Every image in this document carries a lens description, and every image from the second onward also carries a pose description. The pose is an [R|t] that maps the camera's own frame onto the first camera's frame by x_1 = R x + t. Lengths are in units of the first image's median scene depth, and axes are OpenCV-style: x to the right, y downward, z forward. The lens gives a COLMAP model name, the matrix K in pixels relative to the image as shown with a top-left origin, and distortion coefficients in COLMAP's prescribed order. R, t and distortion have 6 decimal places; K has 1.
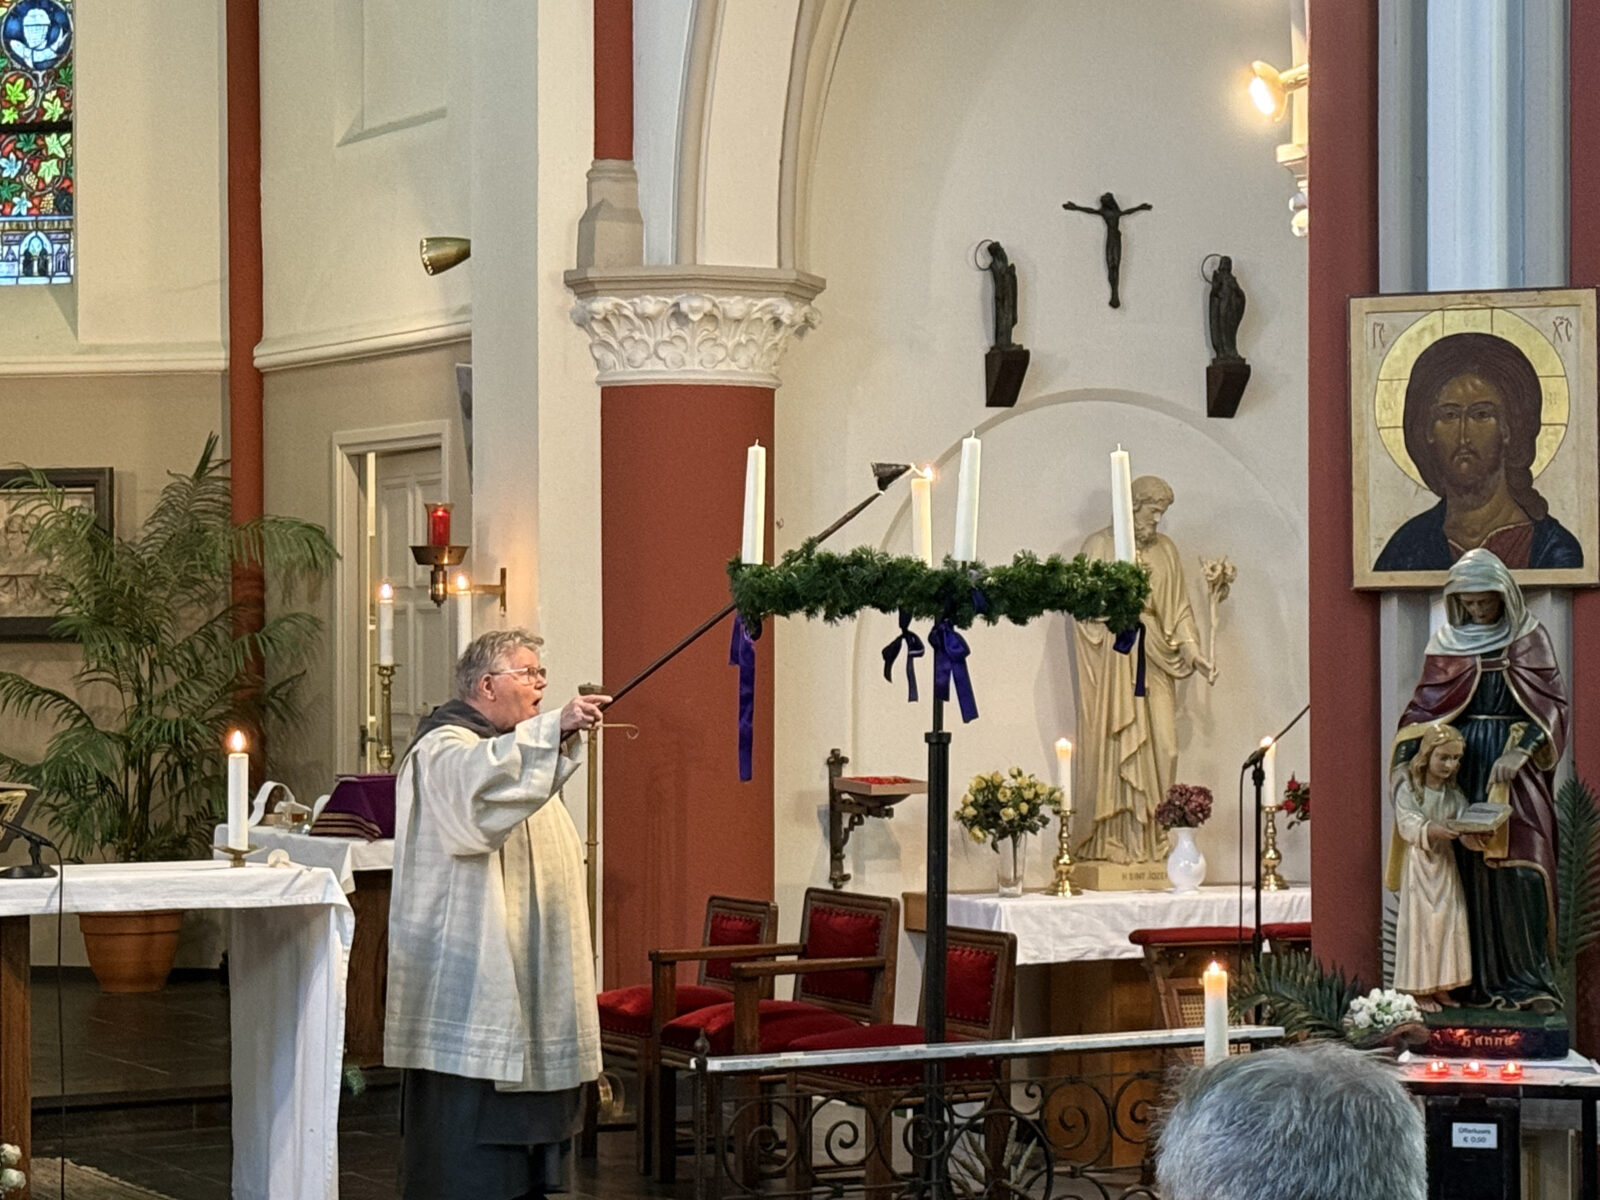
lens RADIAL K [[3895.2, 0, 801.2], [0, 3895.2, 599.7], [0, 0, 1]] dist [-0.033150, 0.000000]
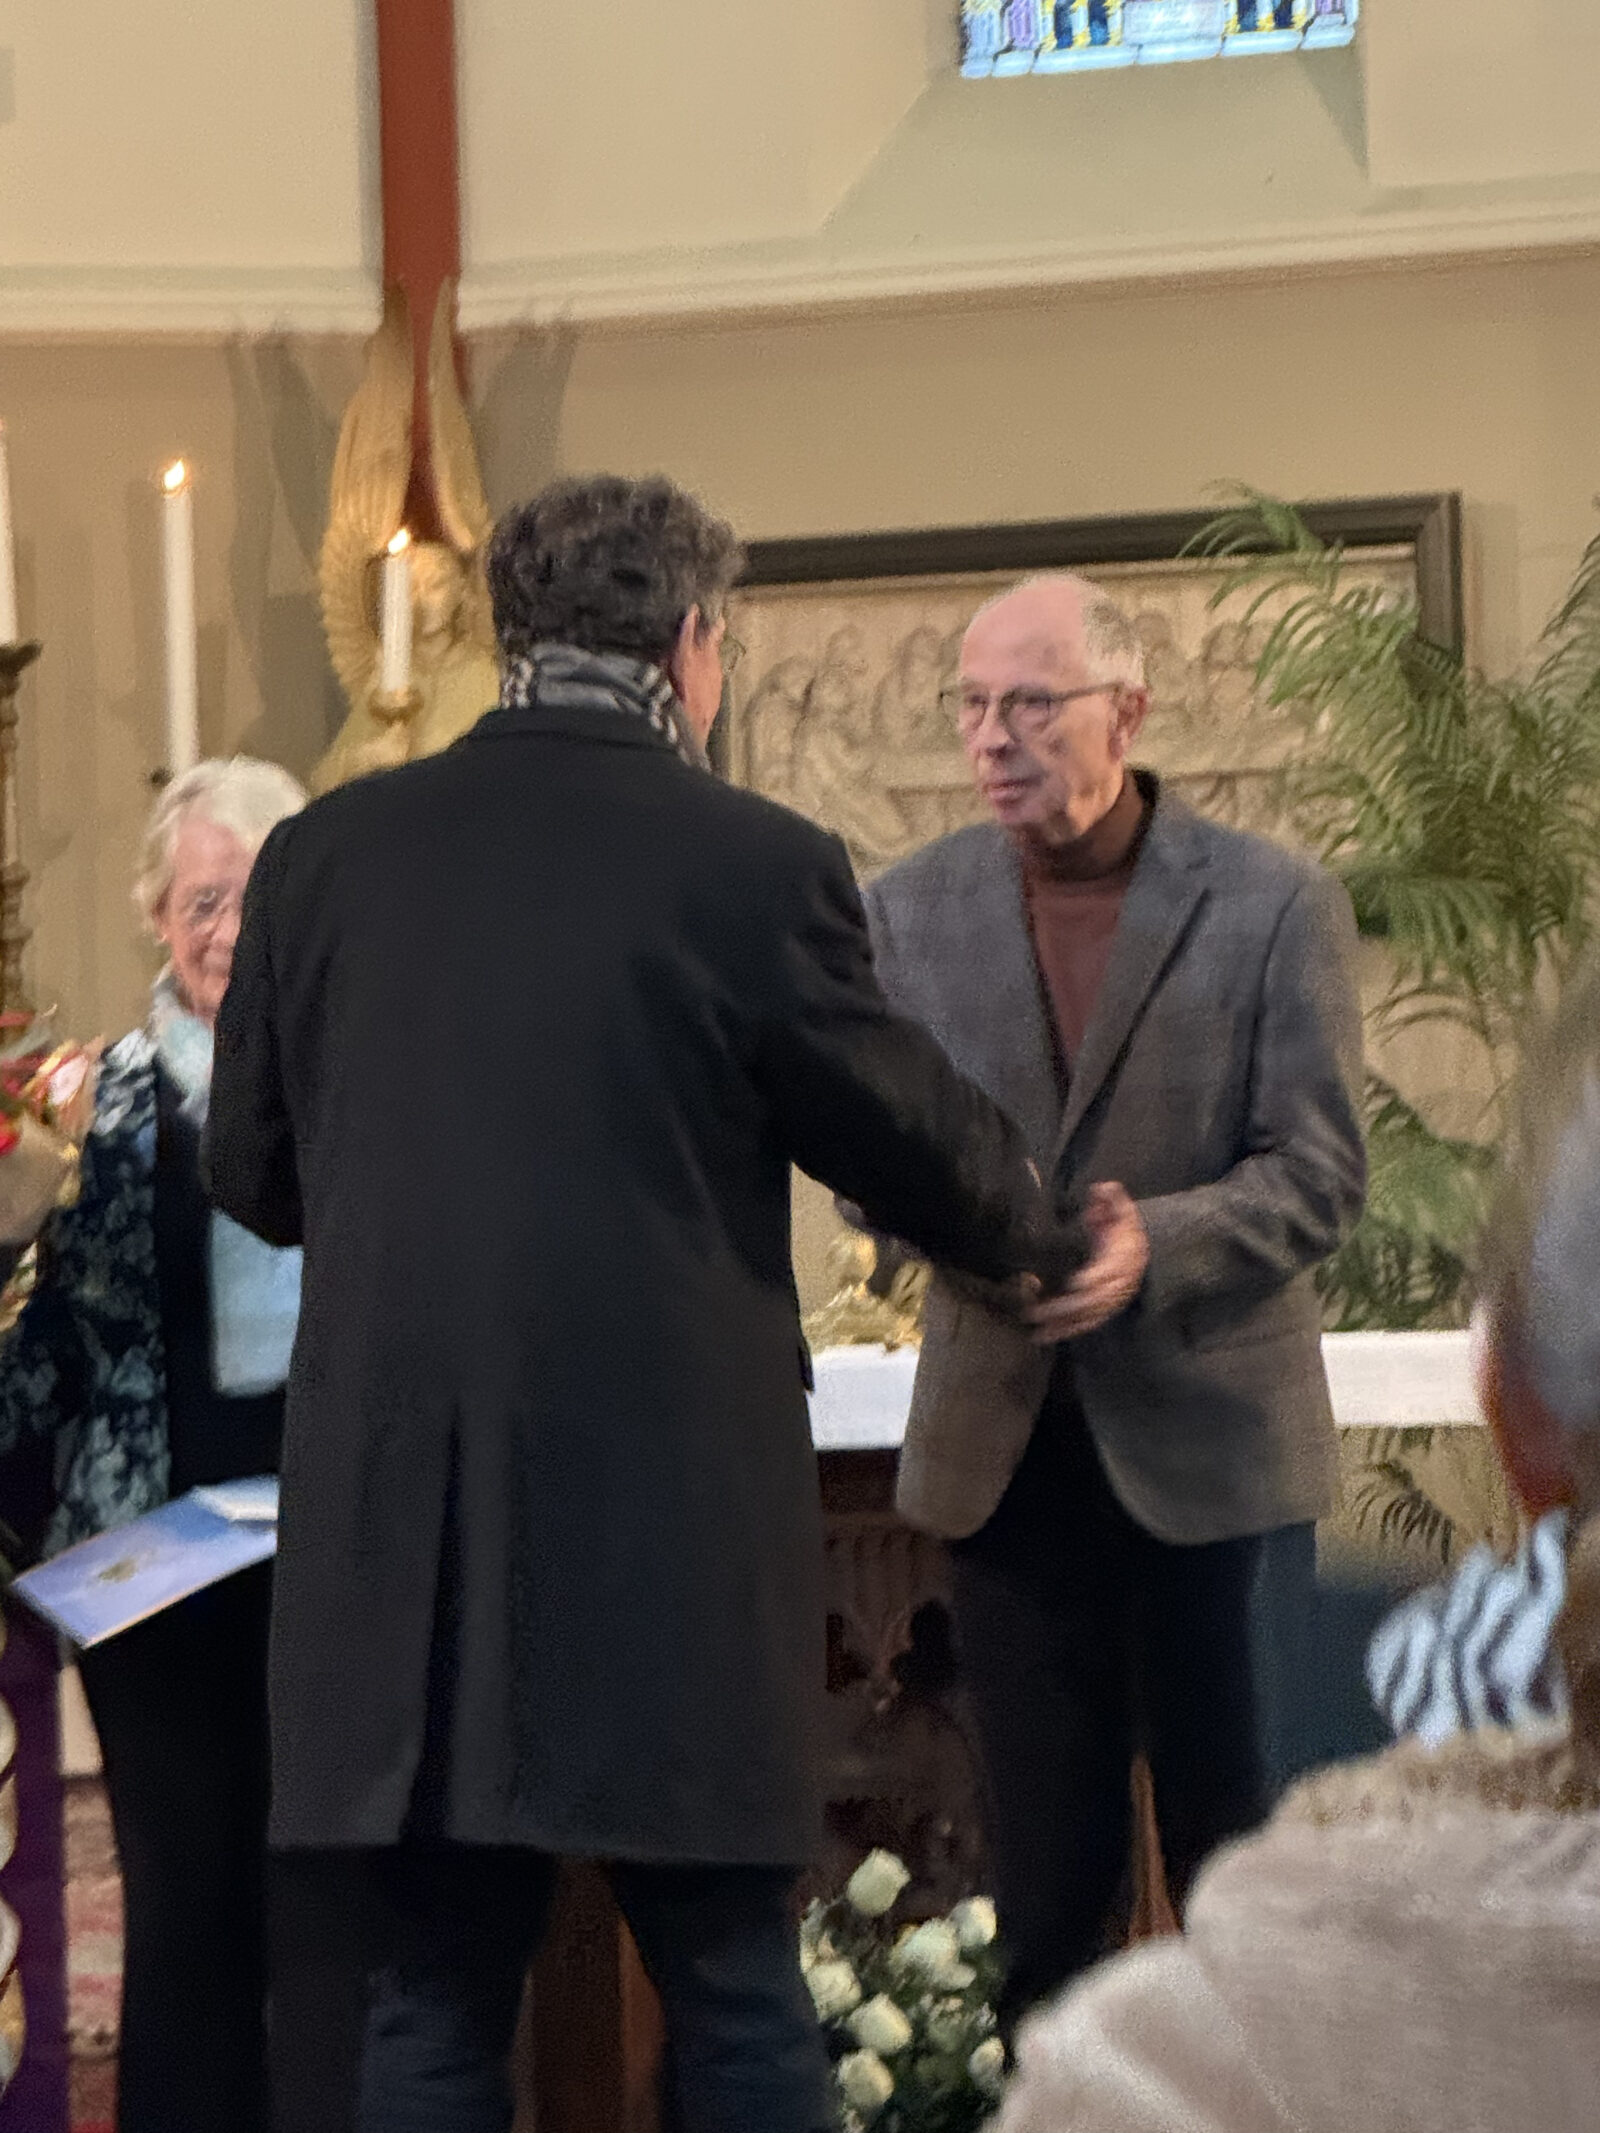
lens RADIAL K [[10905.8, 0, 806.2], [0, 10905.8, 1072.2], [0, 0, 1]] dist [2.735992, 0.000000]
pose [[0.971430, -0.016175, -0.236774, 0.032452], [0.019641, 0.999732, 0.012287, 0.011316], [0.236512, -0.016586, 0.971487, -0.155949]]
